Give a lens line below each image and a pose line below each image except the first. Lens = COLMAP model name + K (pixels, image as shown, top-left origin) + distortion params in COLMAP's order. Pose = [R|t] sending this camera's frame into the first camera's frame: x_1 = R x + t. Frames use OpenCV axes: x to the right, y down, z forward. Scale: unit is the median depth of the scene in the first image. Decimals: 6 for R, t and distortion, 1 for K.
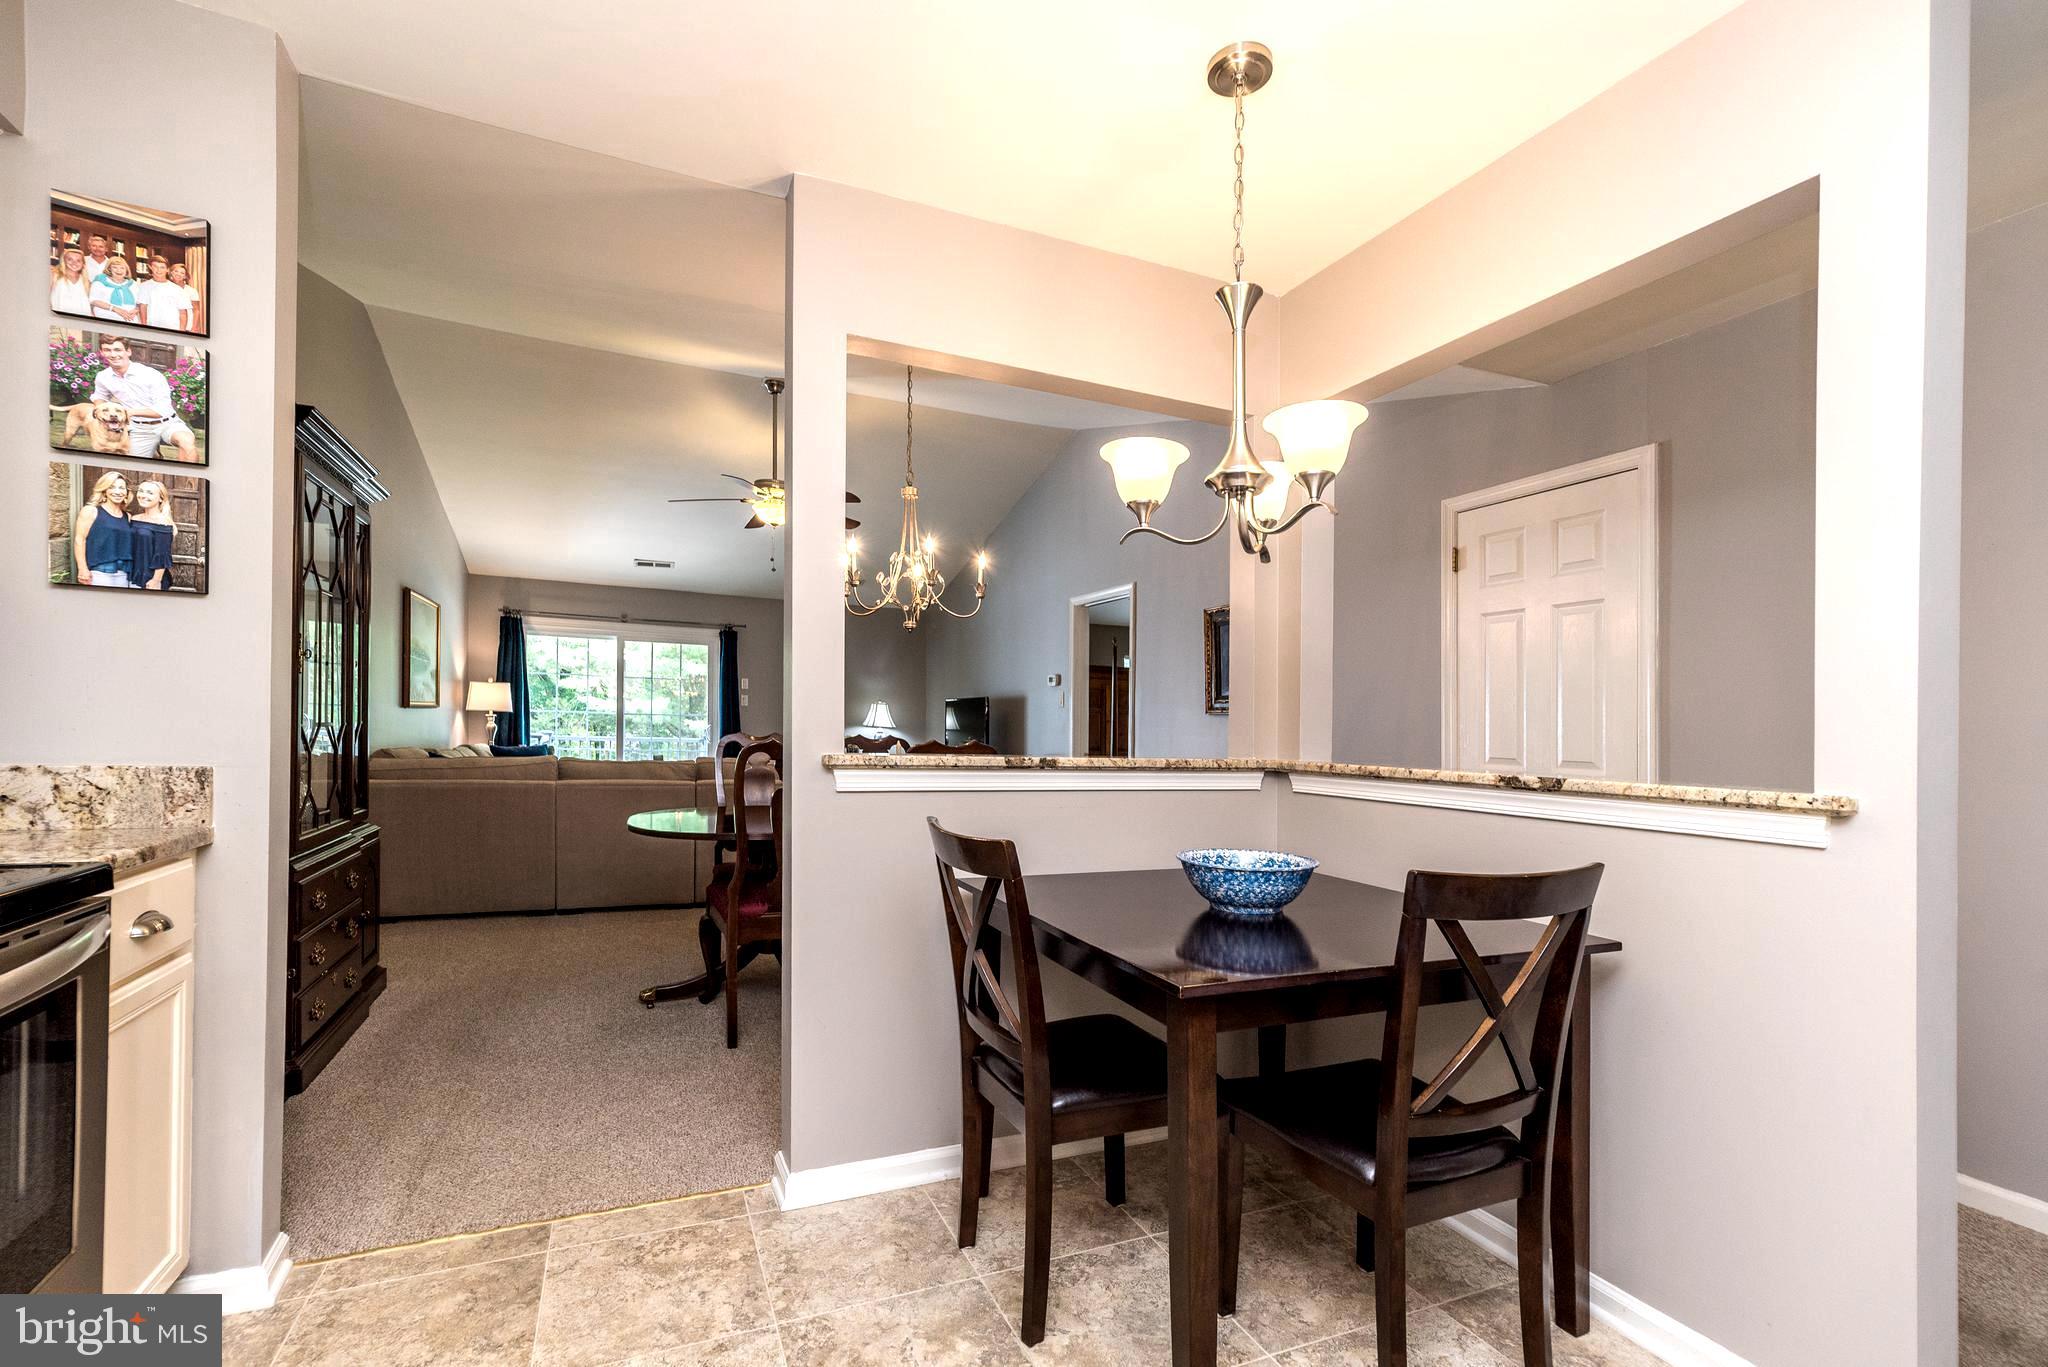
lens RADIAL K [[906.9, 0, 1023.0], [0, 906.9, 684.9], [0, 0, 1]] dist [0.009979, 0.000795]
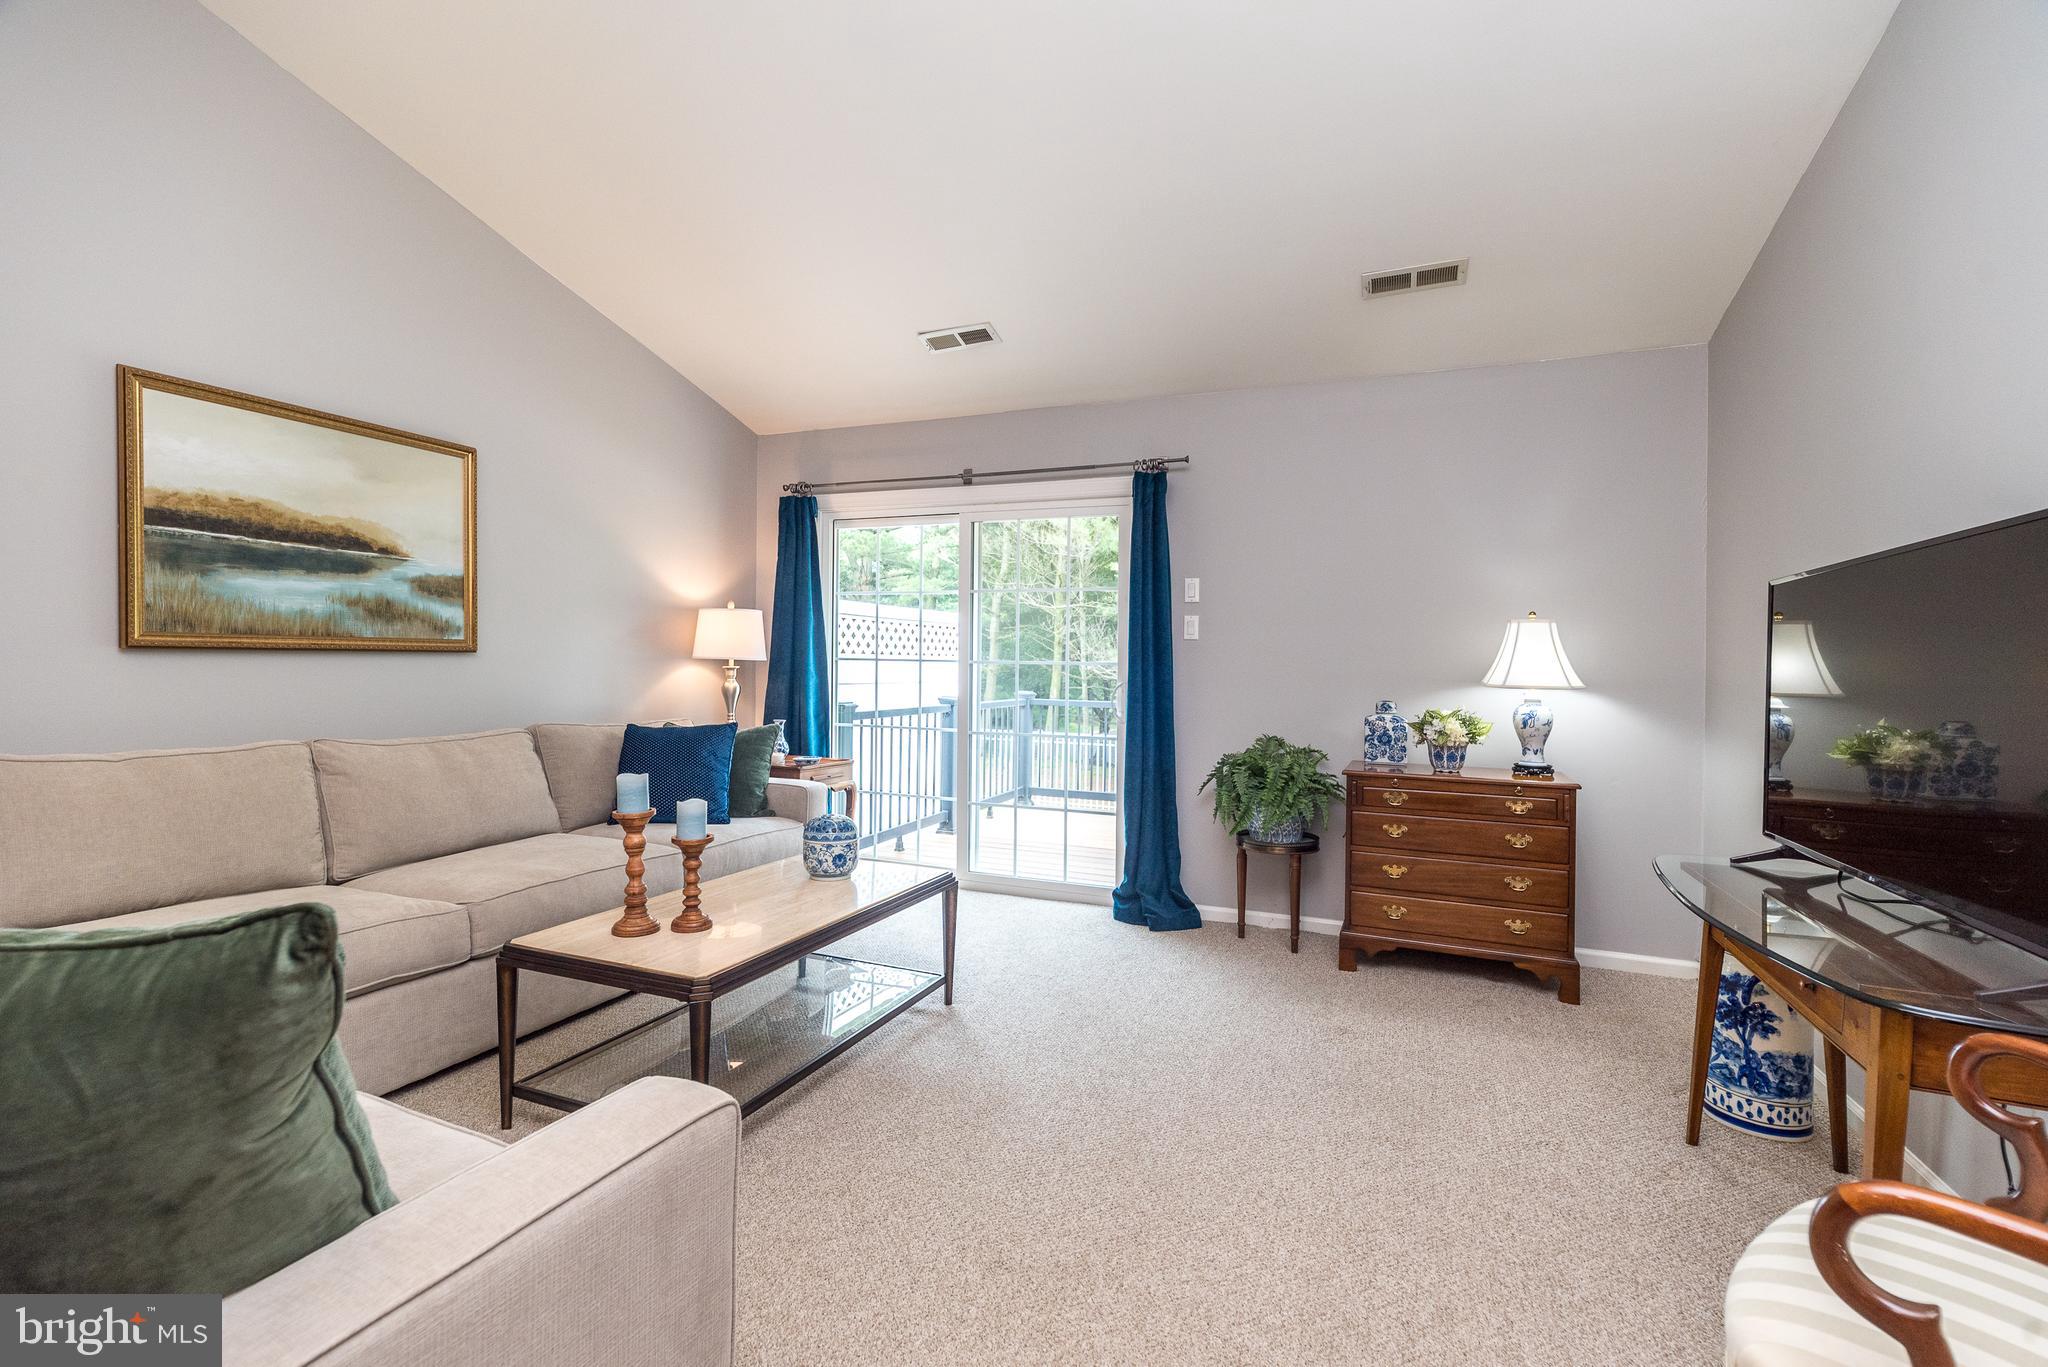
lens RADIAL K [[906.9, 0, 1037.2], [0, 906.9, 676.1], [0, 0, 1]] dist [0.009979, 0.000795]
pose [[0.707801, -0.007949, -0.706367, -0.049788], [0.036475, 0.999014, 0.025307, 0.029277], [0.705469, -0.043677, 0.707394, 0.683616]]
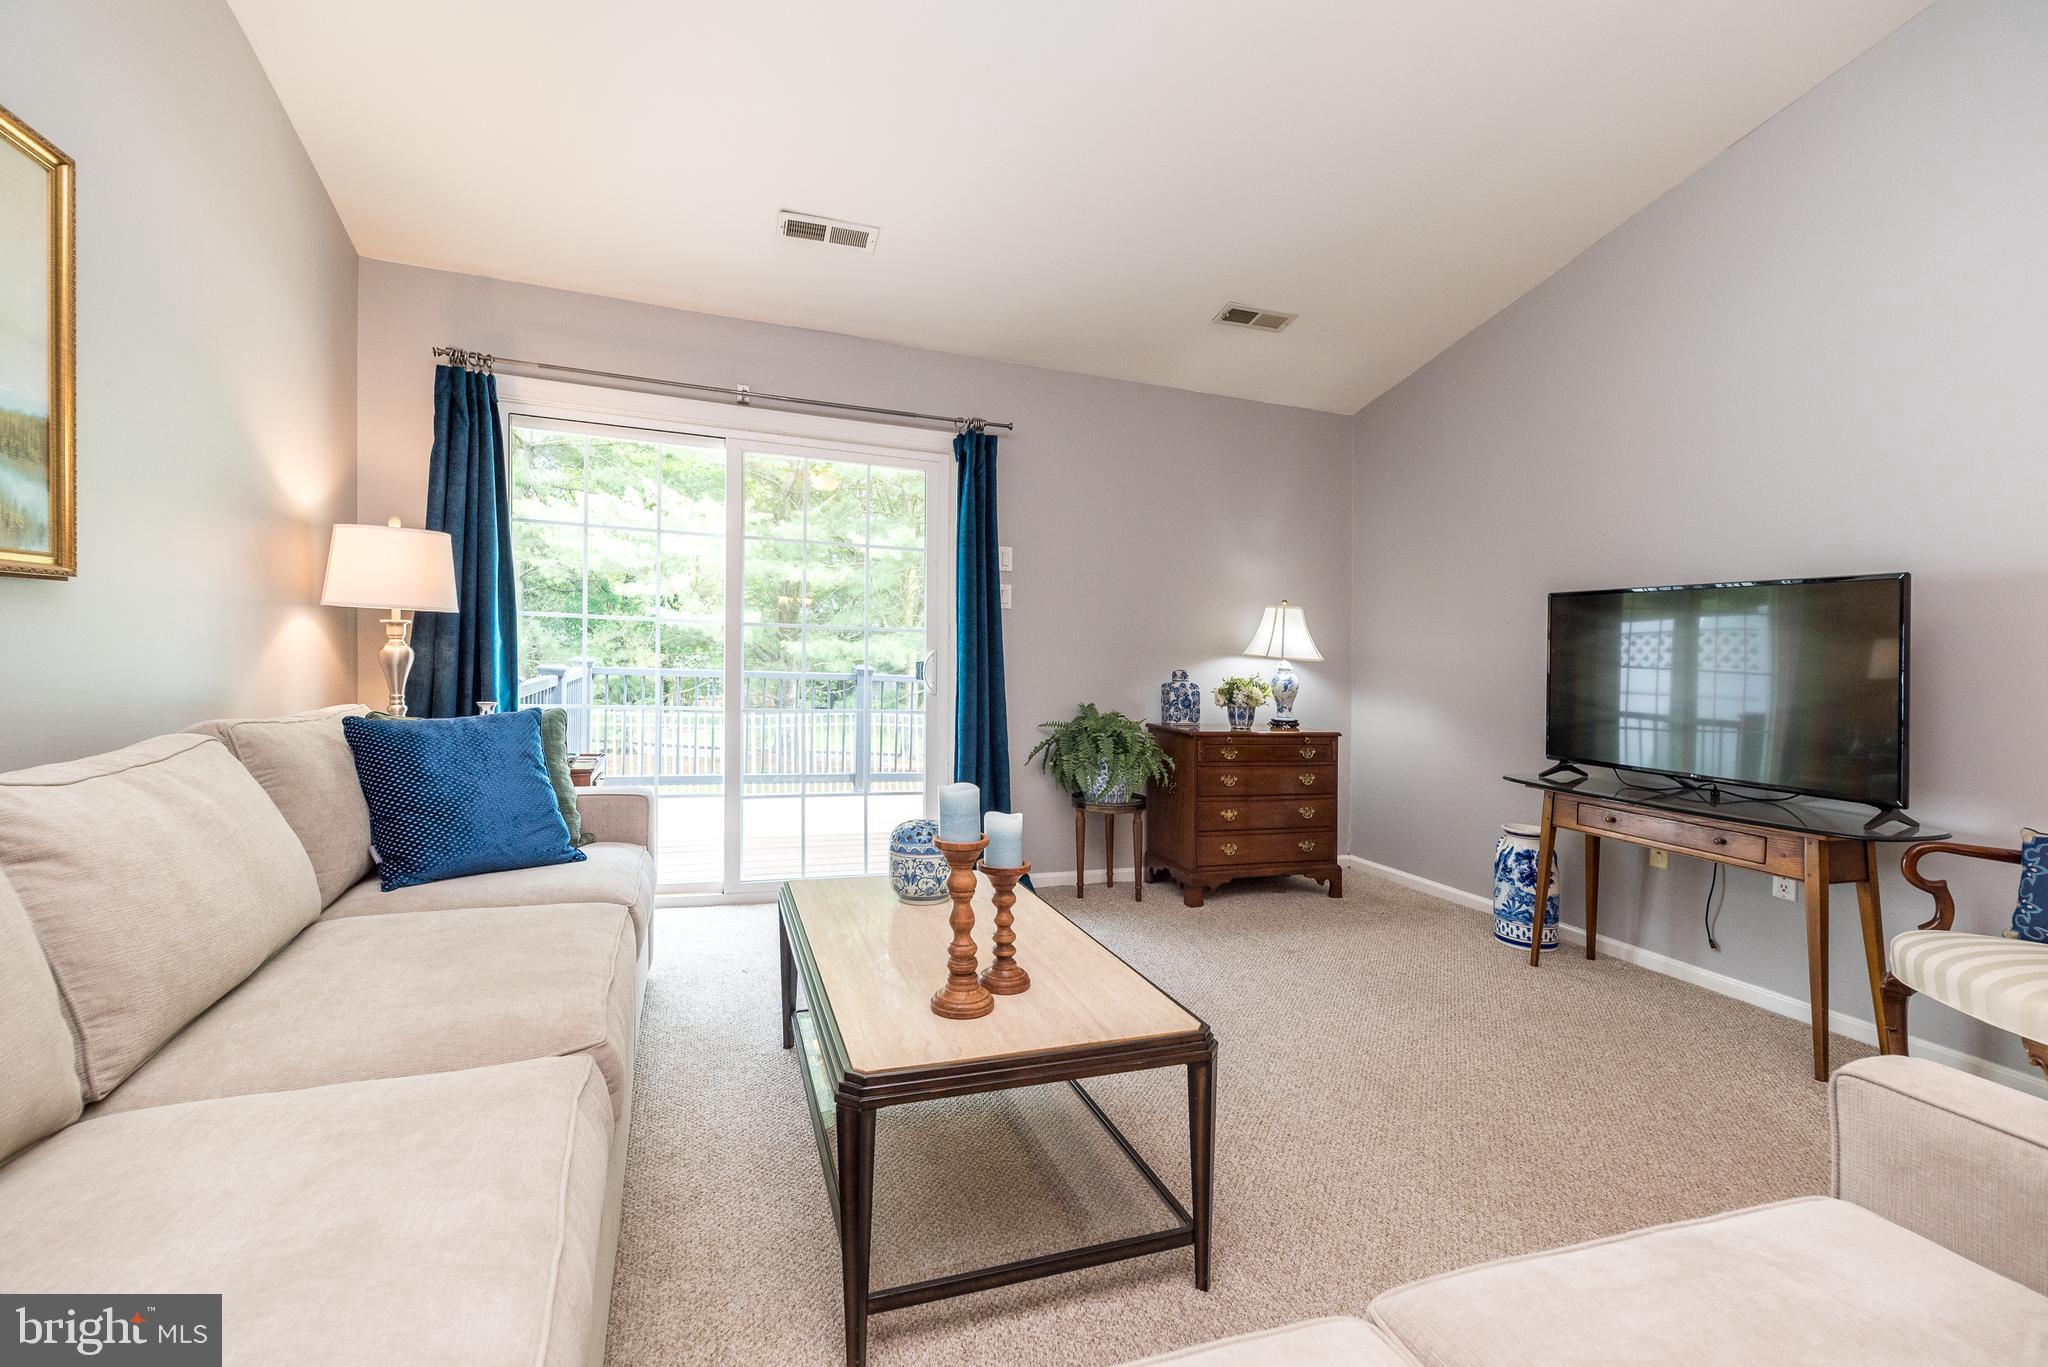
lens RADIAL K [[906.9, 0, 1050.9], [0, 906.9, 651.2], [0, 0, 1]] dist [0.009979, 0.000795]
pose [[0.999338, 0.009006, -0.035249, -0.293520], [-0.007296, 0.998804, 0.048345, 0.023916], [0.035642, -0.048055, 0.998209, 0.605108]]
